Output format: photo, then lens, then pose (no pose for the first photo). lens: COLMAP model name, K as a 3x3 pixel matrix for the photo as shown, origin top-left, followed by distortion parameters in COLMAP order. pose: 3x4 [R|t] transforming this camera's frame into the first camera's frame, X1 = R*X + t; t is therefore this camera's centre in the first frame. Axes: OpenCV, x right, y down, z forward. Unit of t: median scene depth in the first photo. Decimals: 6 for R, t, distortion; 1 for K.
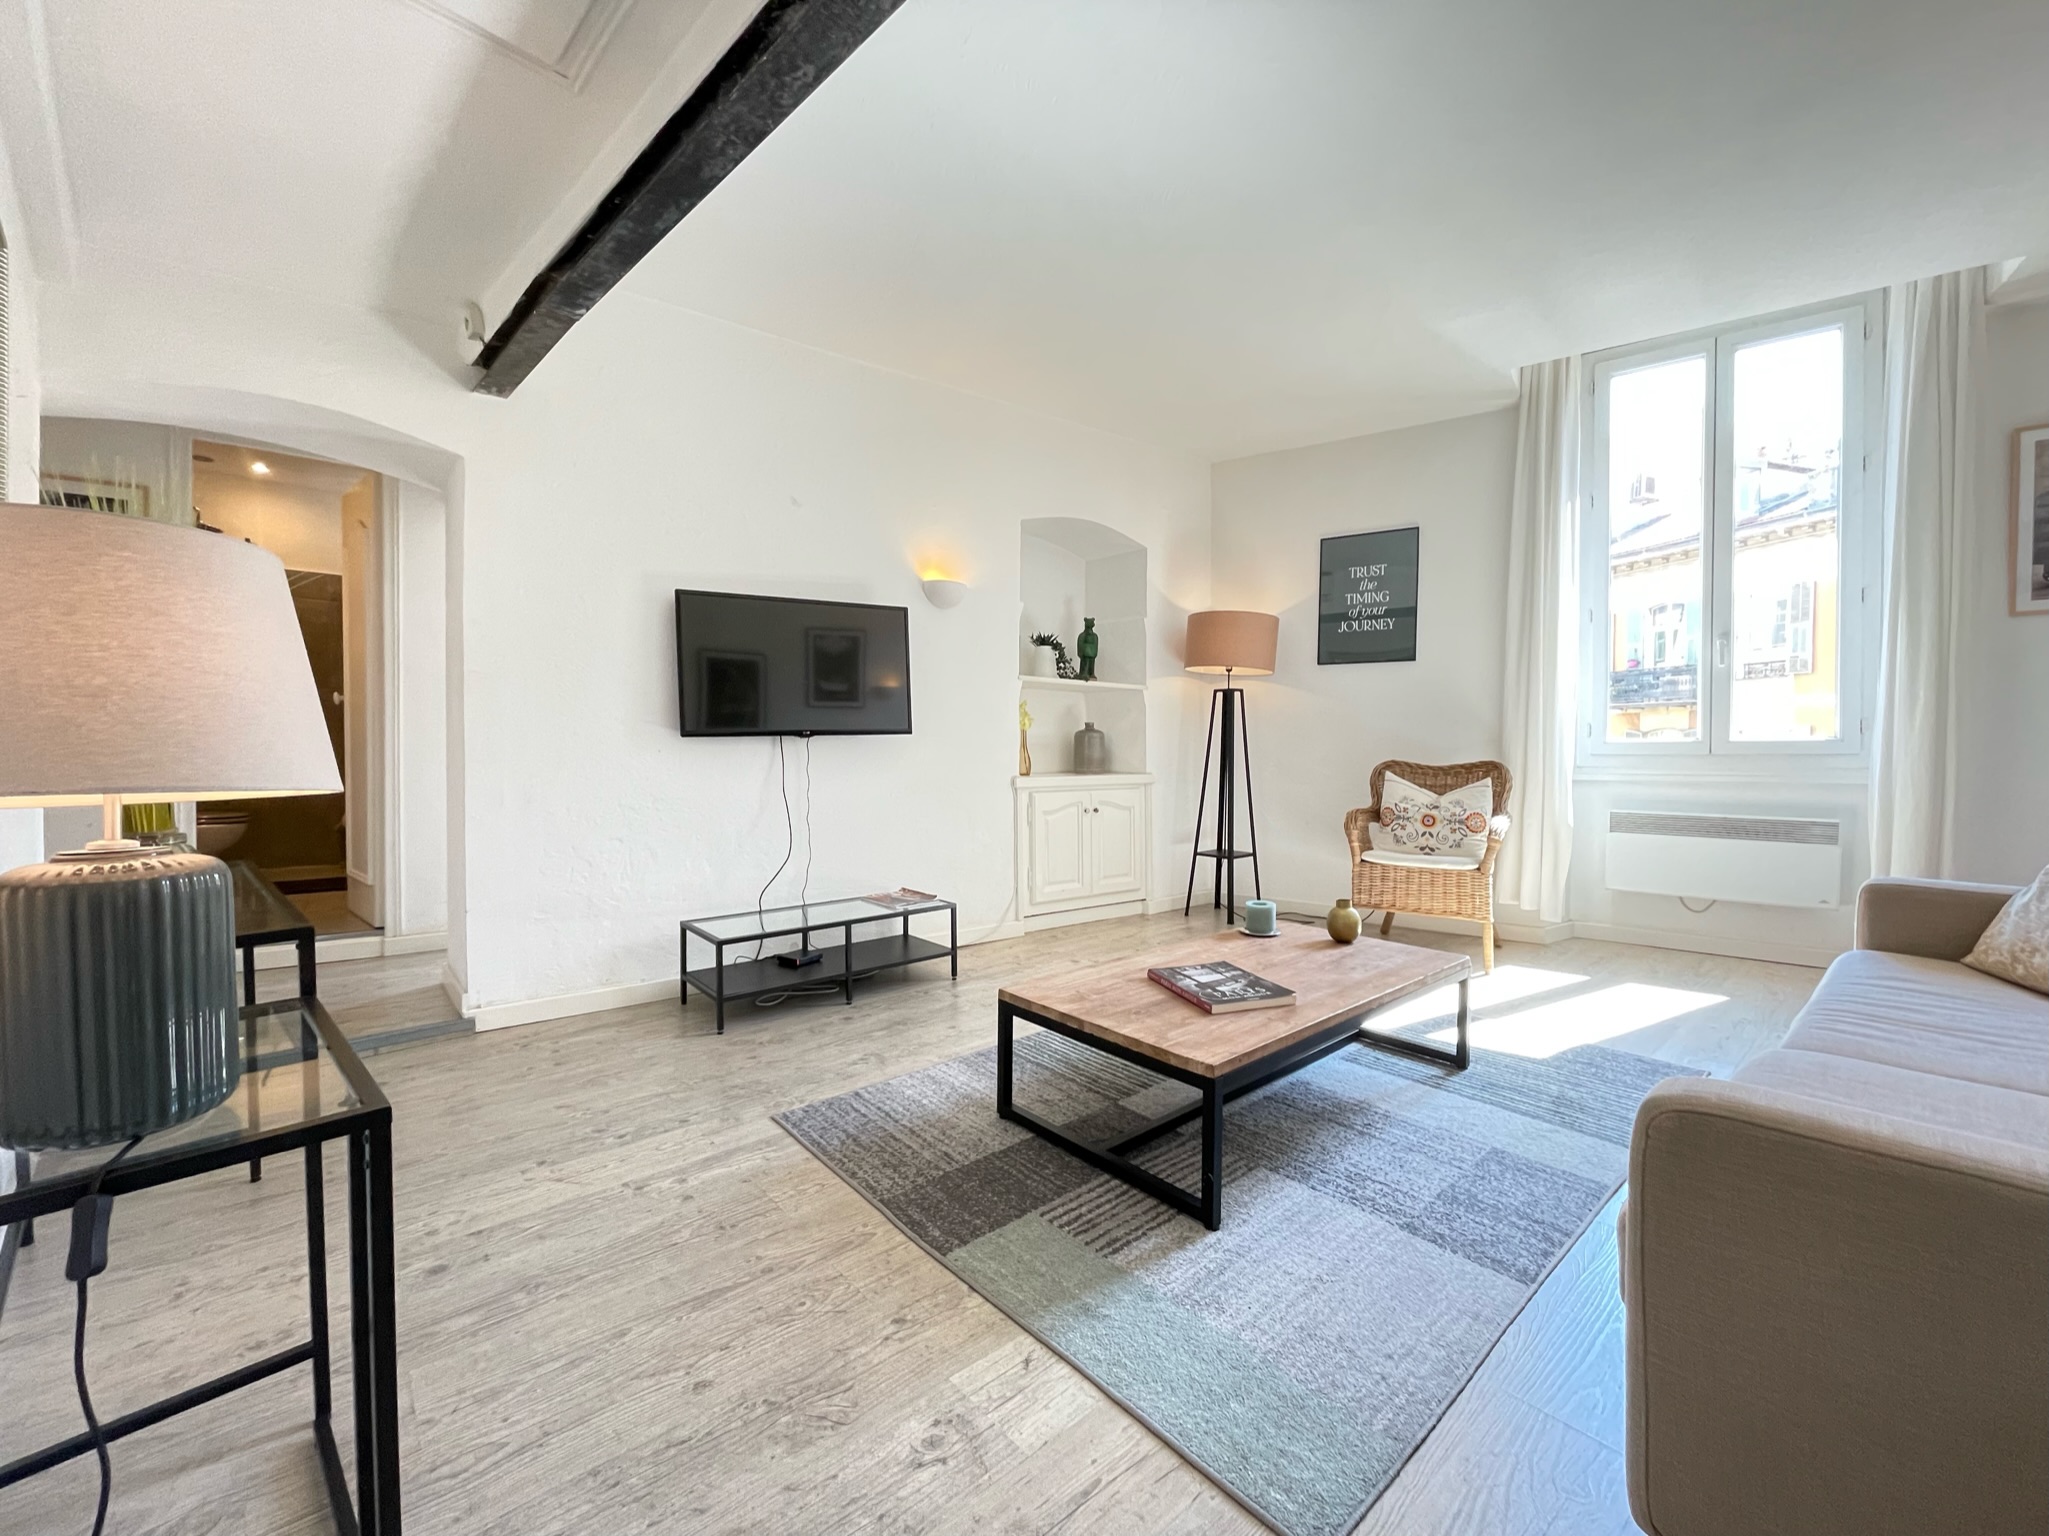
lens RADIAL K [[826.2, 0, 1022.5], [0, 826.2, 768.2], [0, 0, 1]] dist [-0.004064, -0.000240]
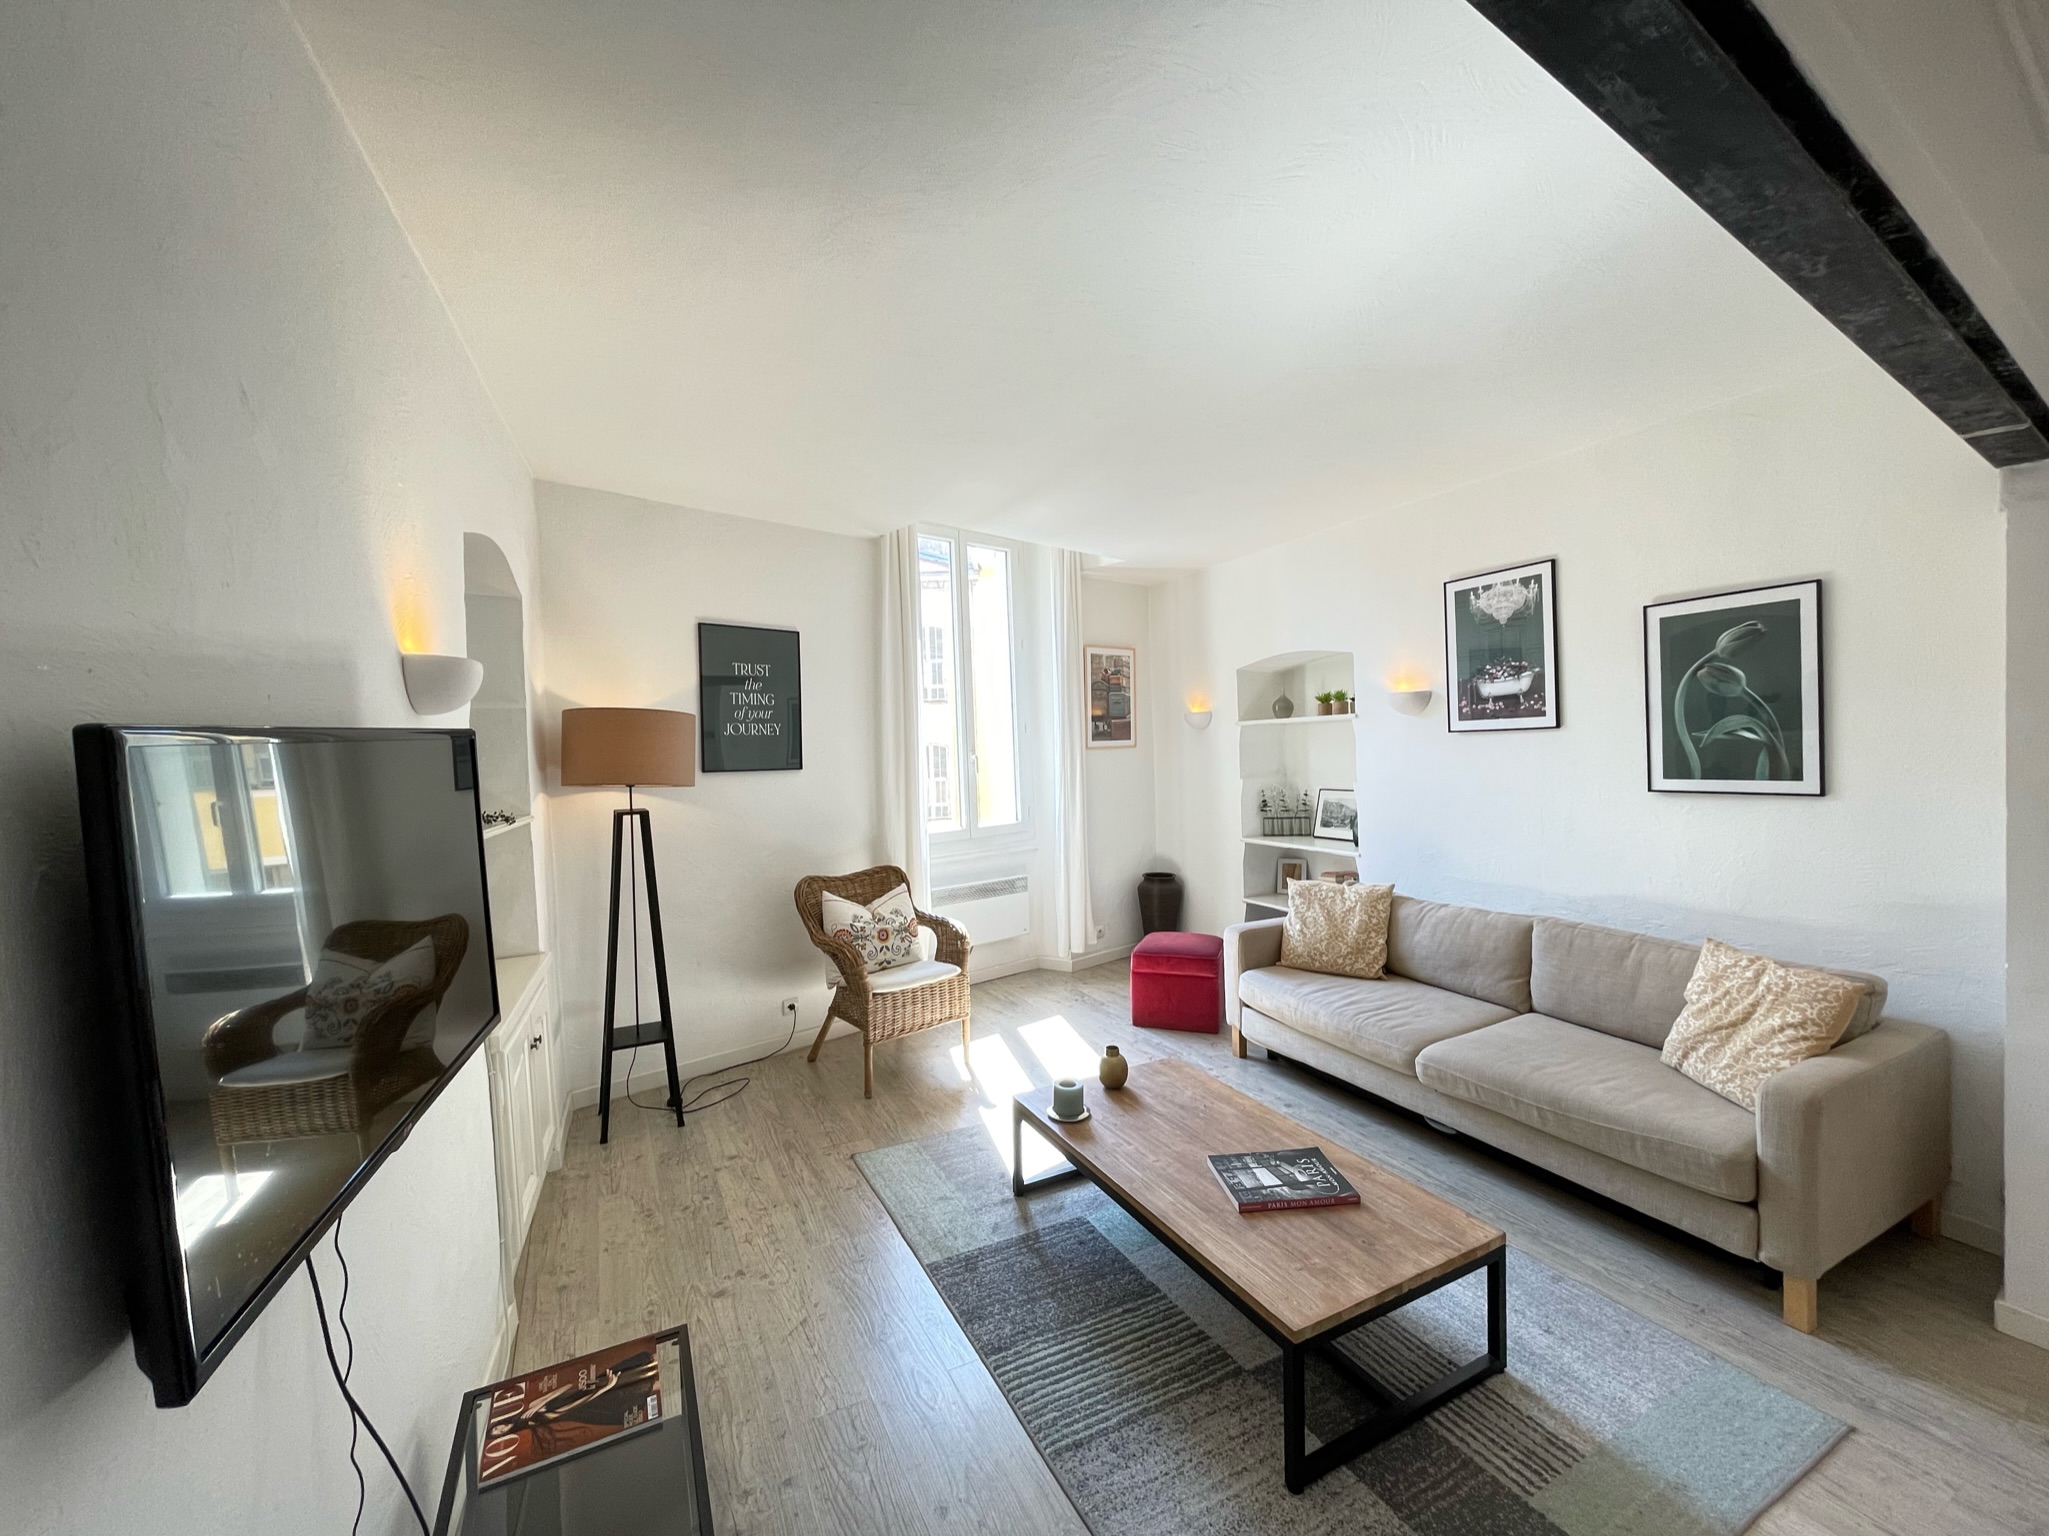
lens RADIAL K [[826.2, 0, 1019.8], [0, 826.2, 765.4], [0, 0, 1]] dist [-0.004064, -0.000240]
pose [[0.235917, -0.032671, 0.971224, -0.514400], [0.050850, 0.998481, 0.021236, -0.180520], [-0.970442, 0.044377, 0.237220, 0.660784]]
